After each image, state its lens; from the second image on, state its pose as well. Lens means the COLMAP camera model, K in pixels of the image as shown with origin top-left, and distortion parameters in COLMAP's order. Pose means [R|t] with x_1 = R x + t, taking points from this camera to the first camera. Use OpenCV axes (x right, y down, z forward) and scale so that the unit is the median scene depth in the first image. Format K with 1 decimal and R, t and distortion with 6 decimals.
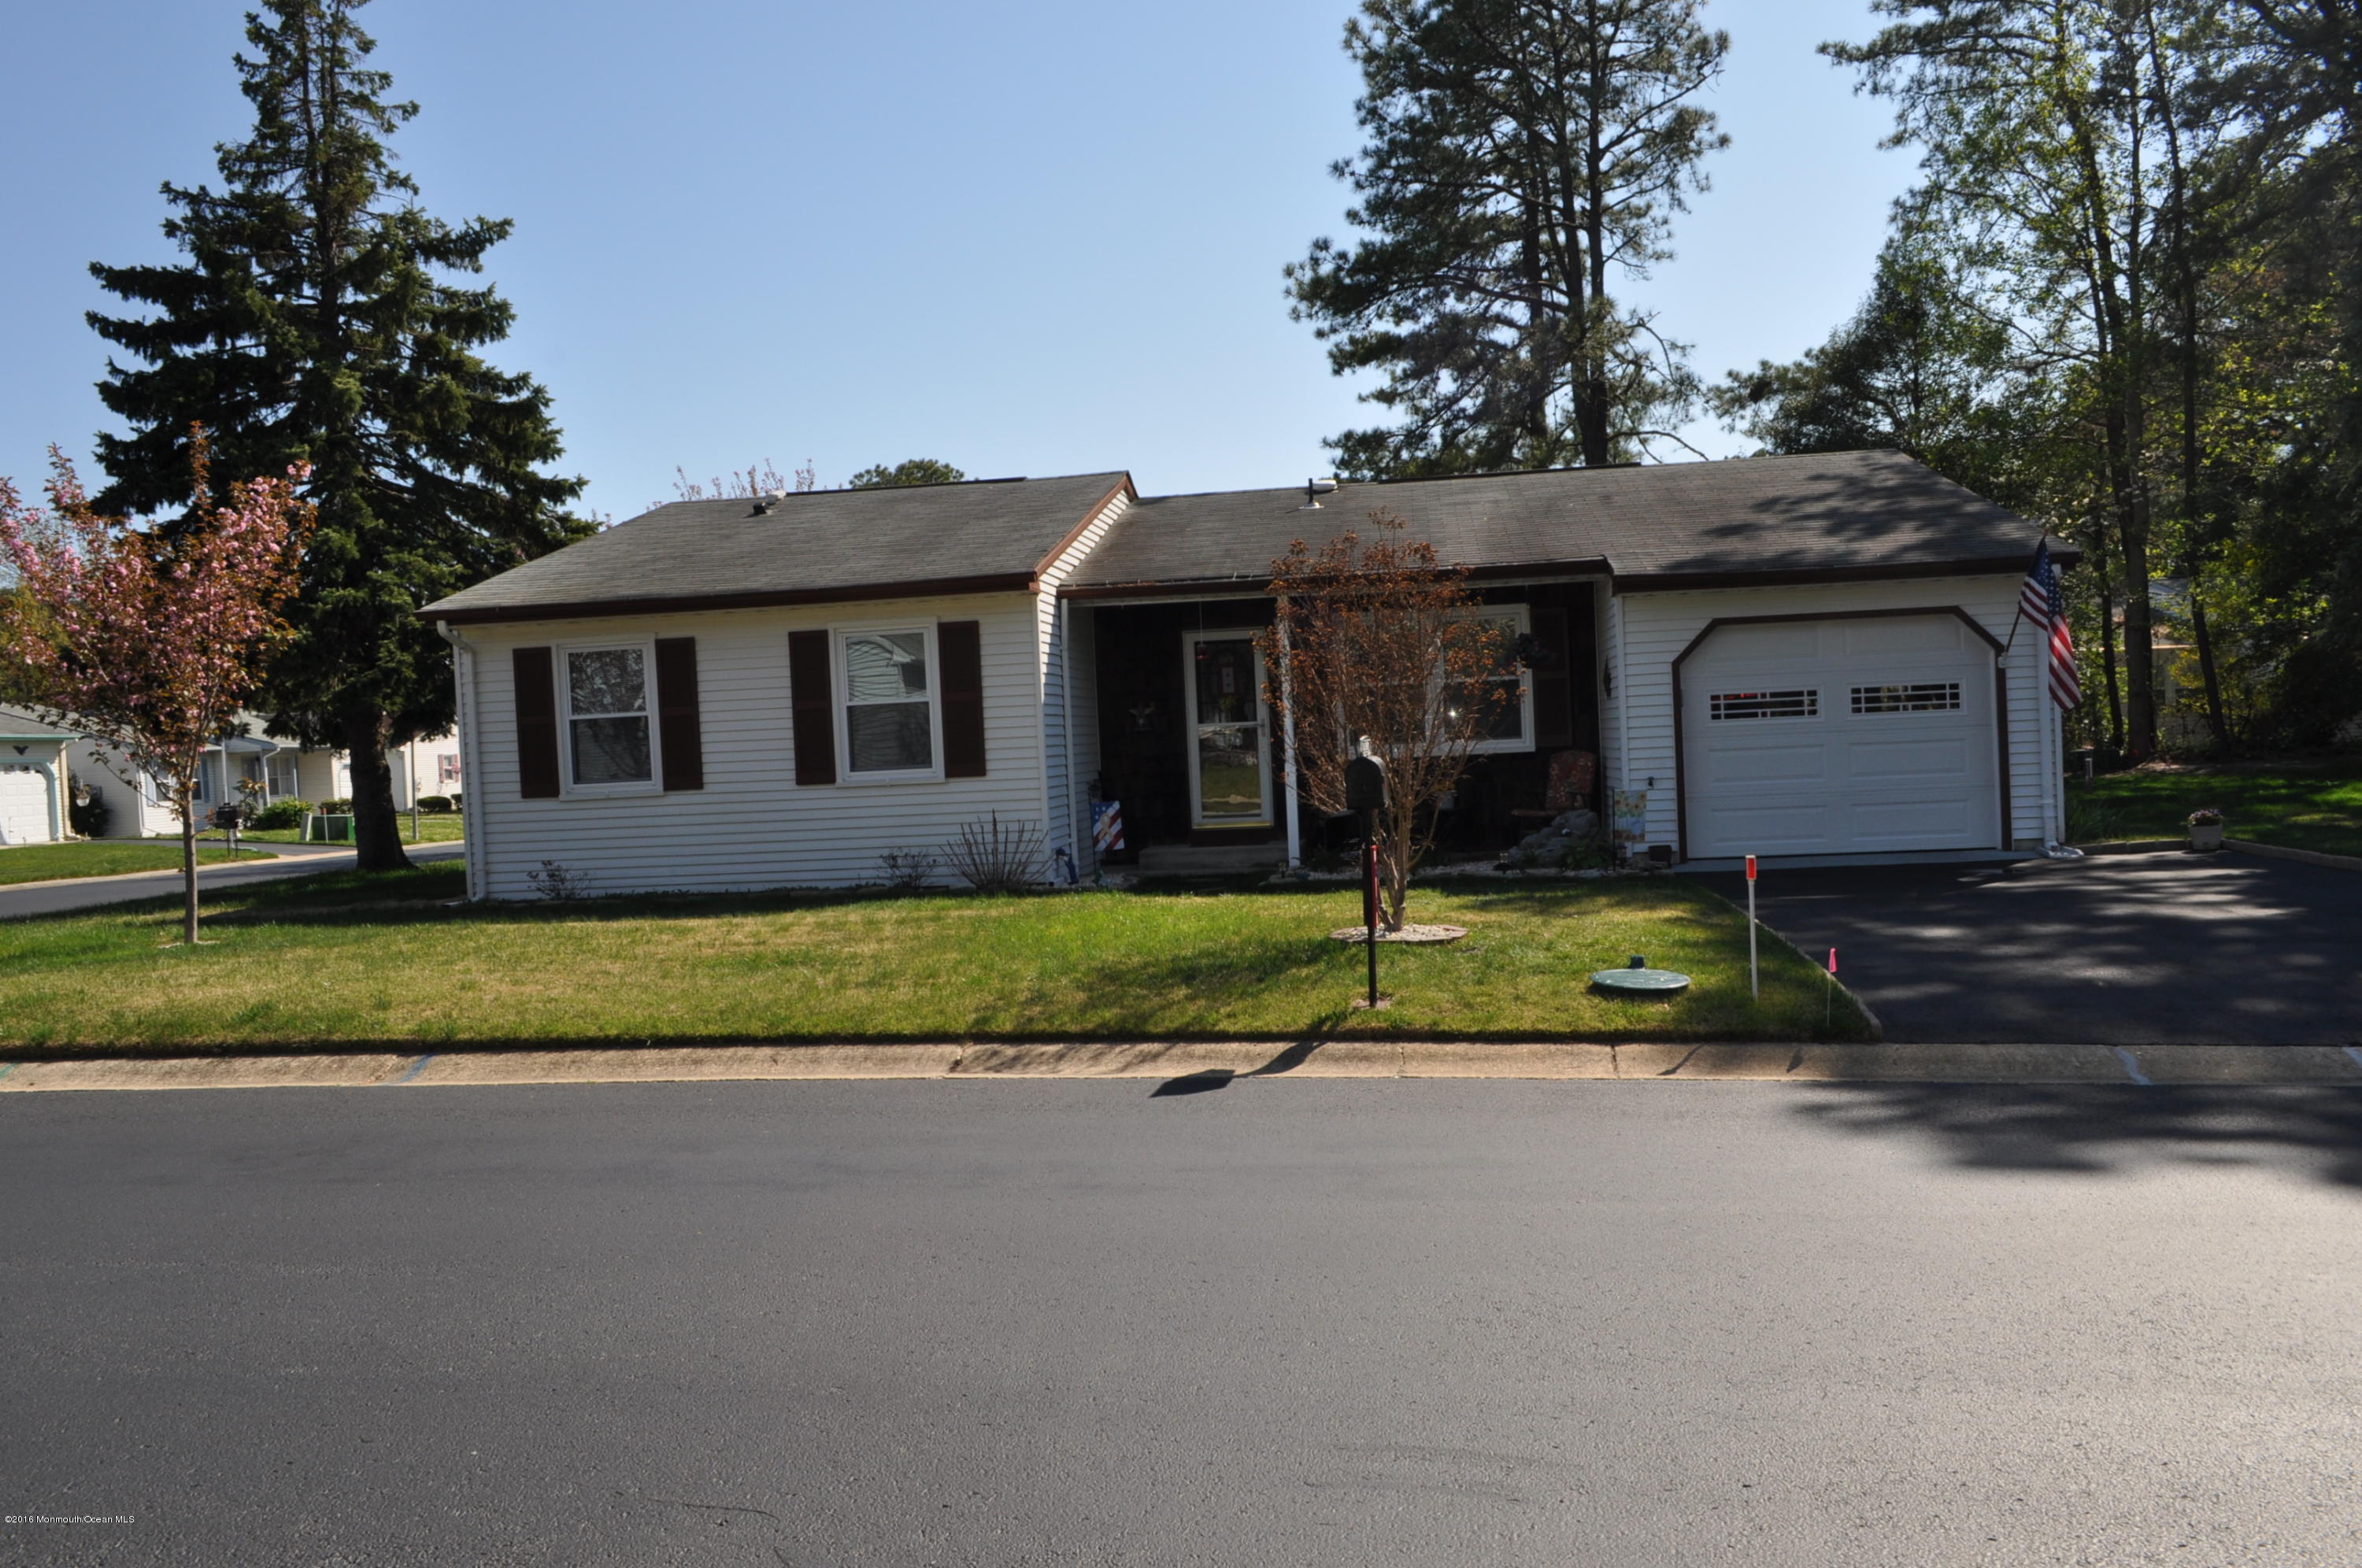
lens RADIAL K [[1848.4, 0, 1184.1], [0, 1848.4, 793.5], [0, 0, 1]] dist [-0.019566, 0.014947]
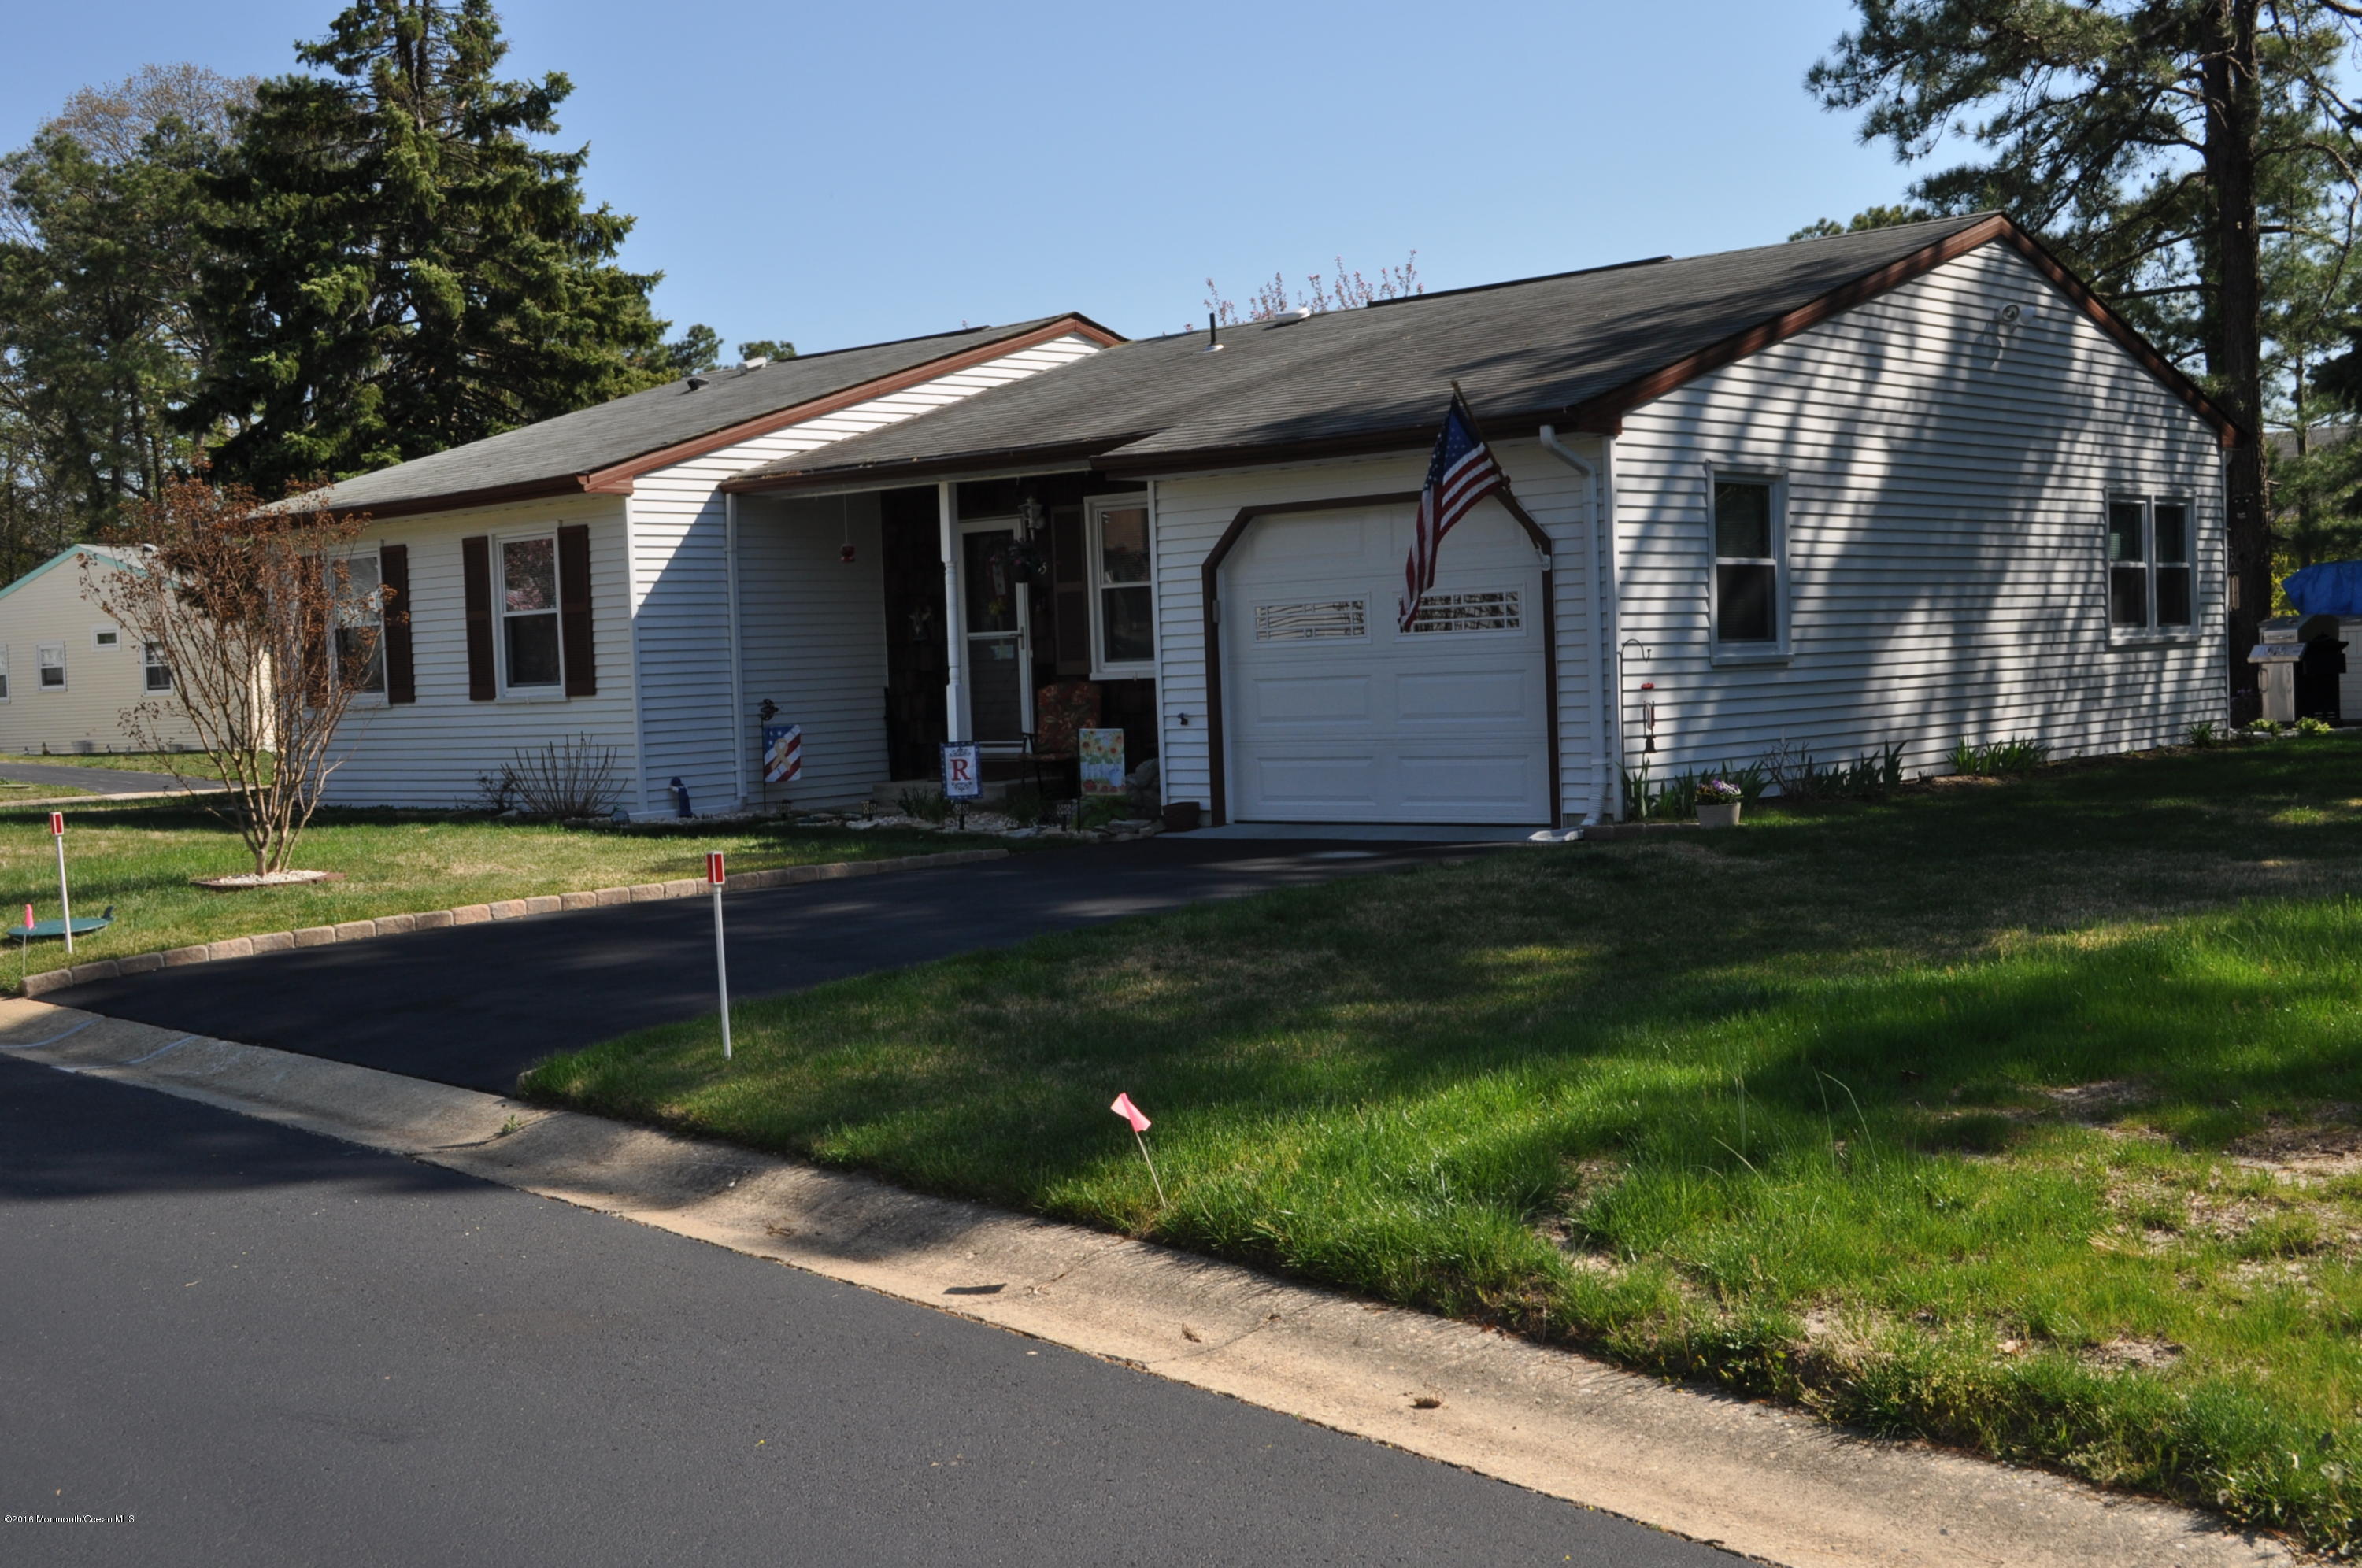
lens RADIAL K [[2677.9, 0, 1185.9], [0, 2677.9, 797.2], [0, 0, 1]] dist [-0.021867, 0.000000]
pose [[0.832550, 0.040435, -0.552472, 0.847413], [-0.014327, 0.998570, 0.051495, -0.030520], [0.553764, -0.034957, 0.831939, 0.059702]]
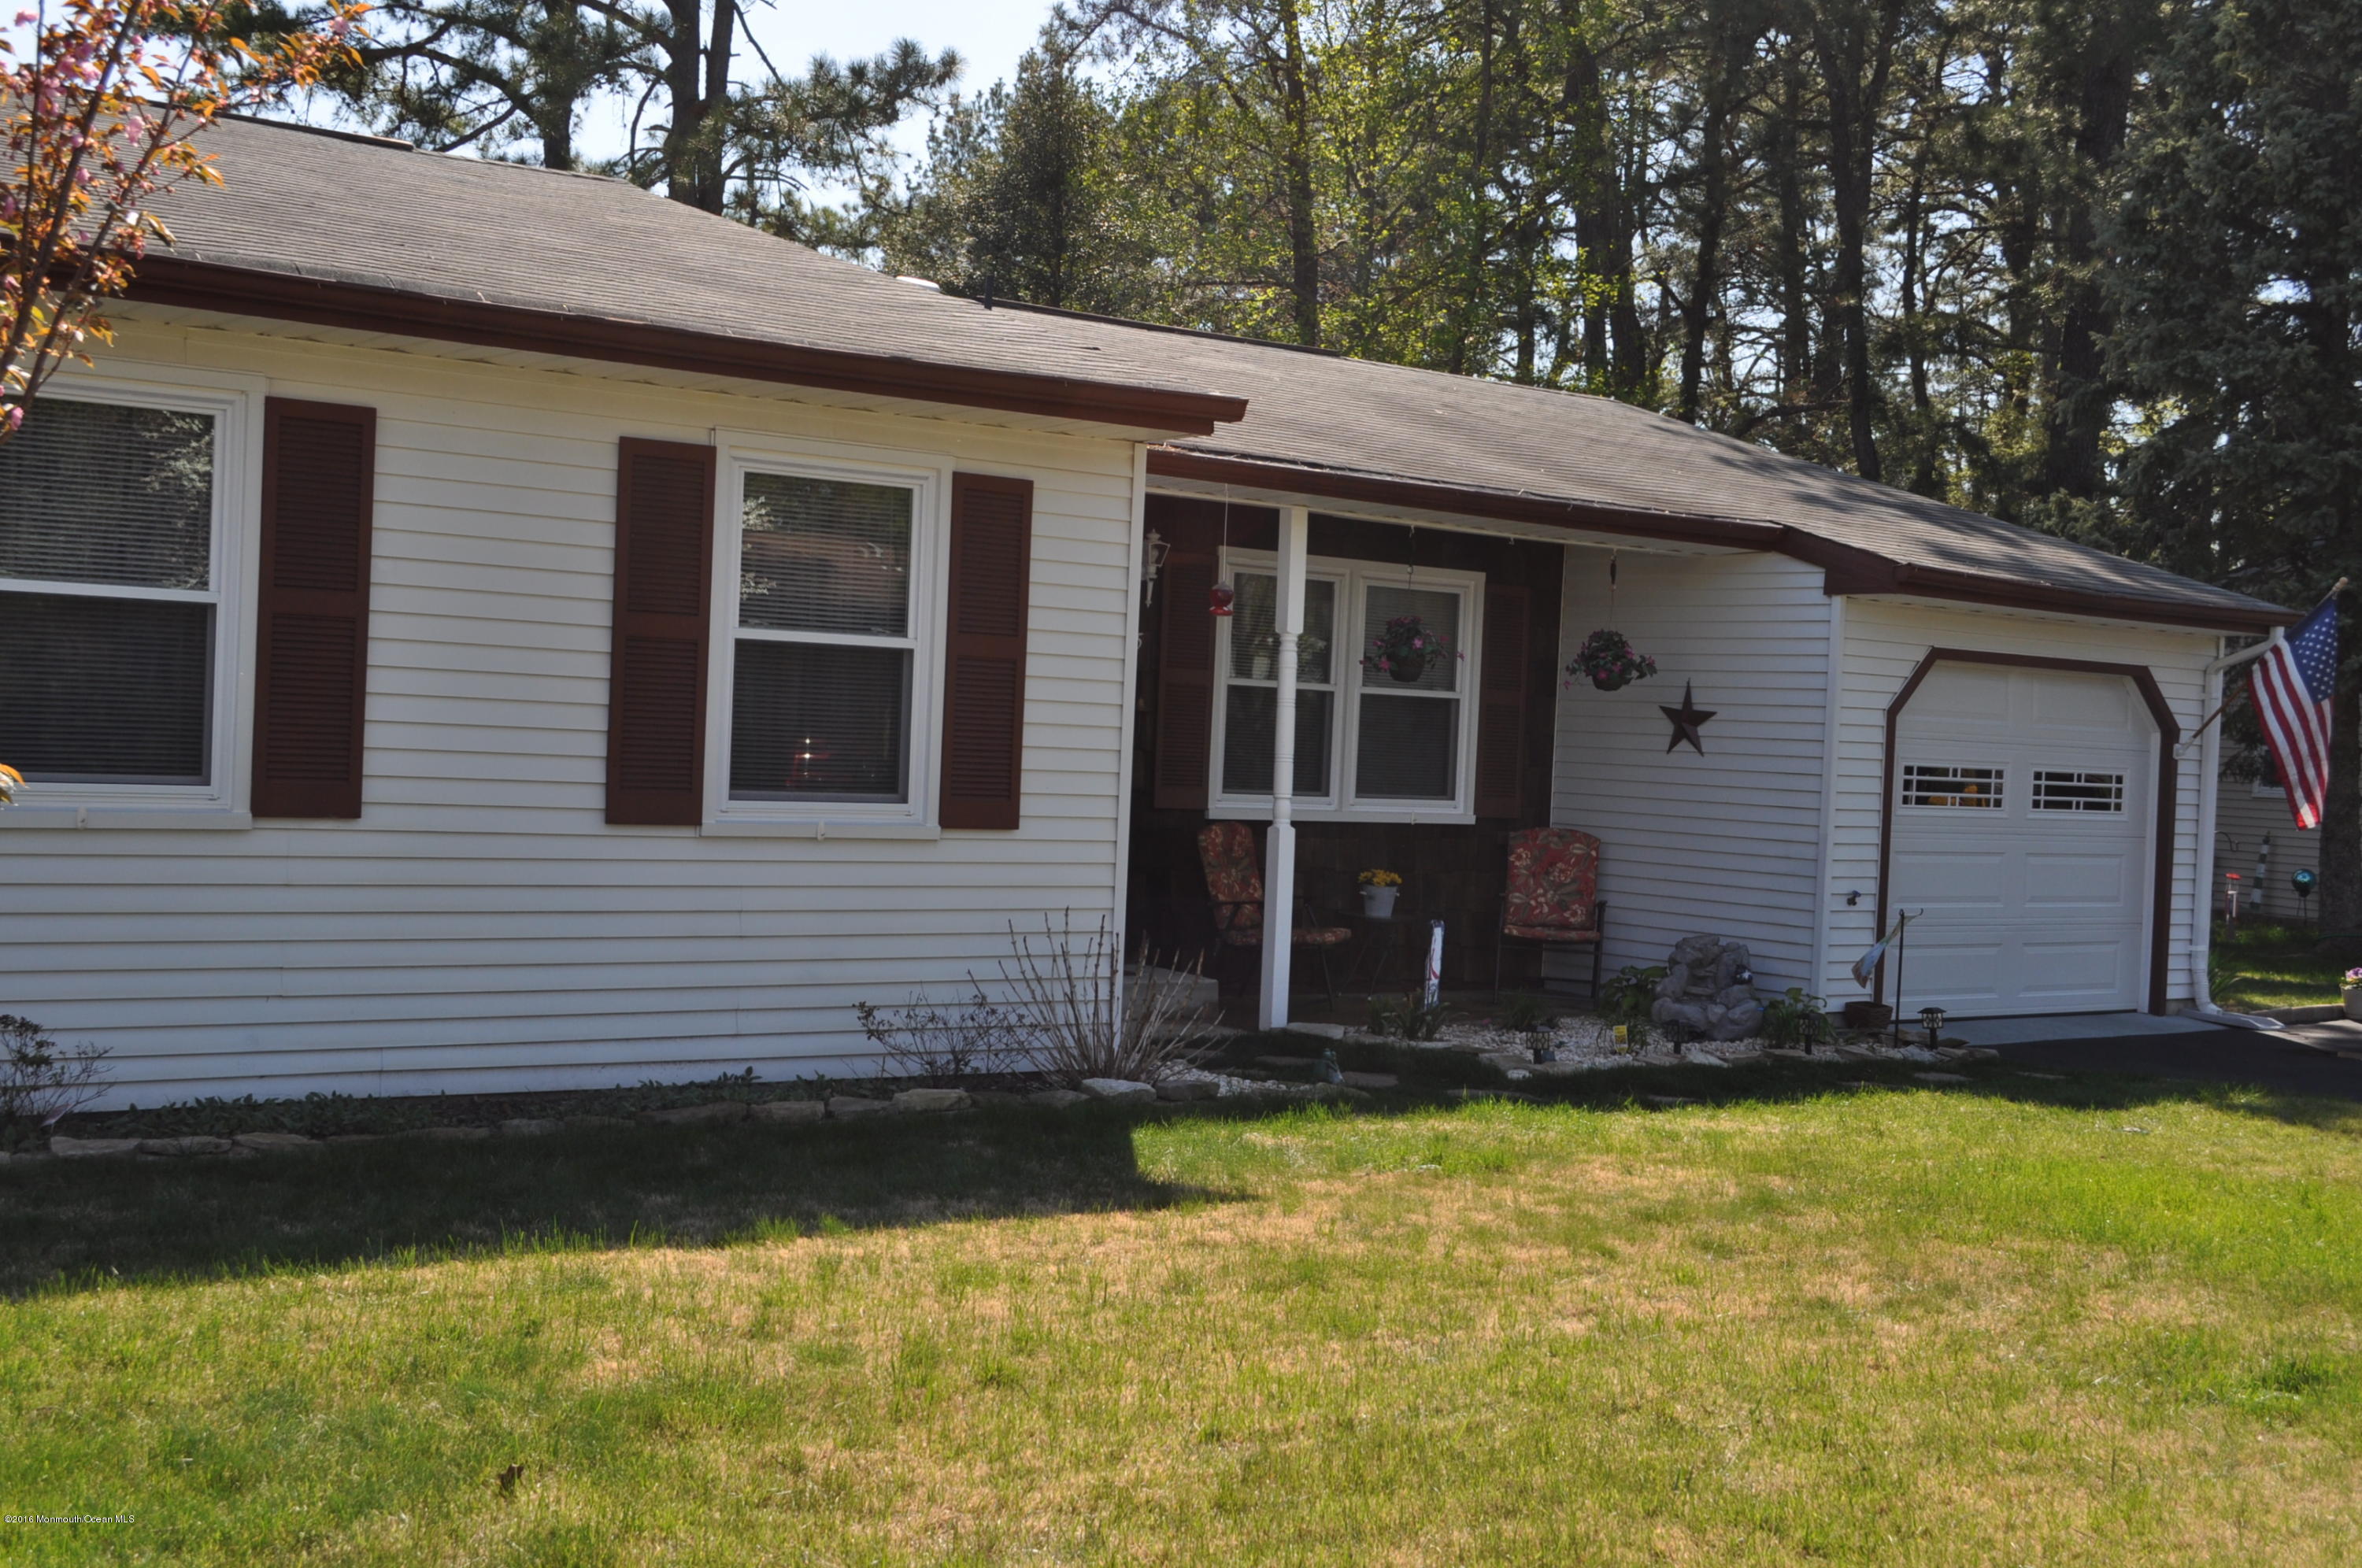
lens RADIAL K [[2677.9, 0, 1187.5], [0, 2677.9, 793.7], [0, 0, 1]] dist [-0.021867, 0.000000]
pose [[0.711036, 0.063762, 0.700259, -0.517743], [-0.057542, 0.997816, -0.032428, 0.000472], [-0.700798, -0.017237, 0.713152, 0.499566]]
